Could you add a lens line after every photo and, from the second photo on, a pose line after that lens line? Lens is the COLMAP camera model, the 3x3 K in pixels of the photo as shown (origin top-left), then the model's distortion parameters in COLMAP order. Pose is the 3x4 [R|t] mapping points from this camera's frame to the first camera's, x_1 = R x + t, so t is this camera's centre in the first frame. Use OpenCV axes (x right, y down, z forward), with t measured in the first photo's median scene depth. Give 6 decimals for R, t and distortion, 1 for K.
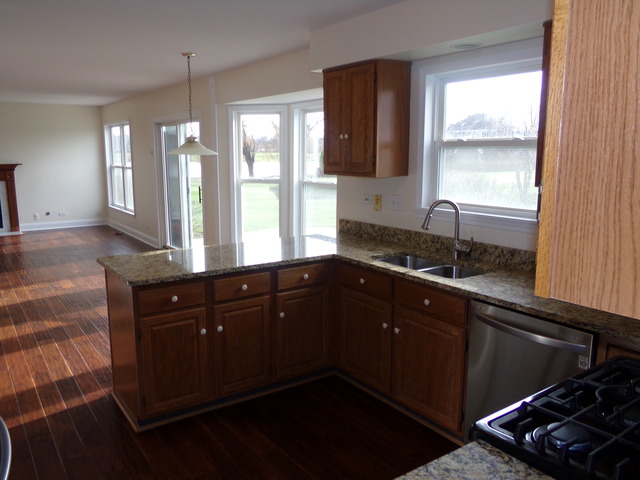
lens RADIAL K [[518.2, 0, 298.7], [0, 518.2, 245.1], [0, 0, 1]] dist [0.006688, -0.022518]
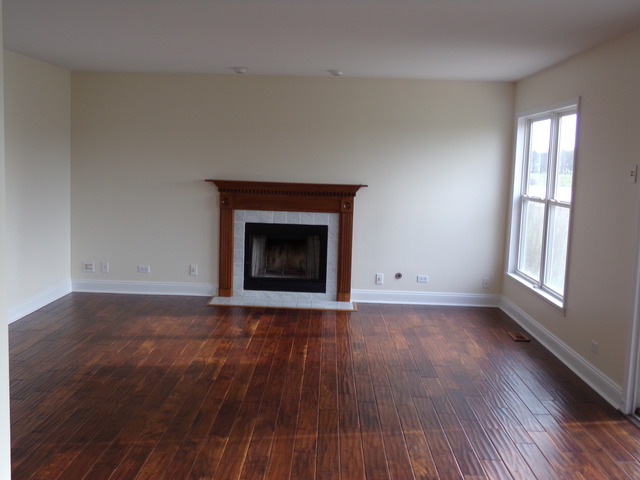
lens RADIAL K [[703.2, 0, 318.6], [0, 703.2, 245.1], [0, 0, 1]] dist [-0.000746, 0.000000]
pose [[0.824666, 0.091775, -0.558125, -0.143479], [-0.132323, 0.990670, -0.032616, -0.059108], [0.549925, 0.100750, 0.829115, 0.338144]]
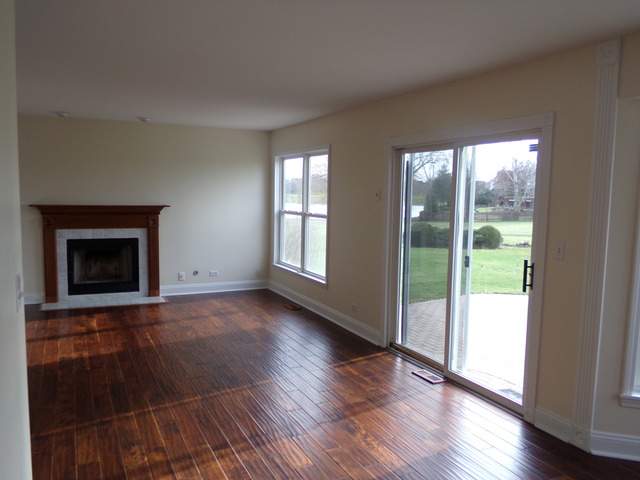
lens RADIAL K [[518.2, 0, 317.5], [0, 518.2, 237.9], [0, 0, 1]] dist [0.006688, -0.022518]
pose [[0.989779, 0.029700, -0.139481, -0.217636], [-0.042459, 0.995089, -0.089411, -0.052799], [0.136140, 0.094420, 0.986180, 0.298513]]
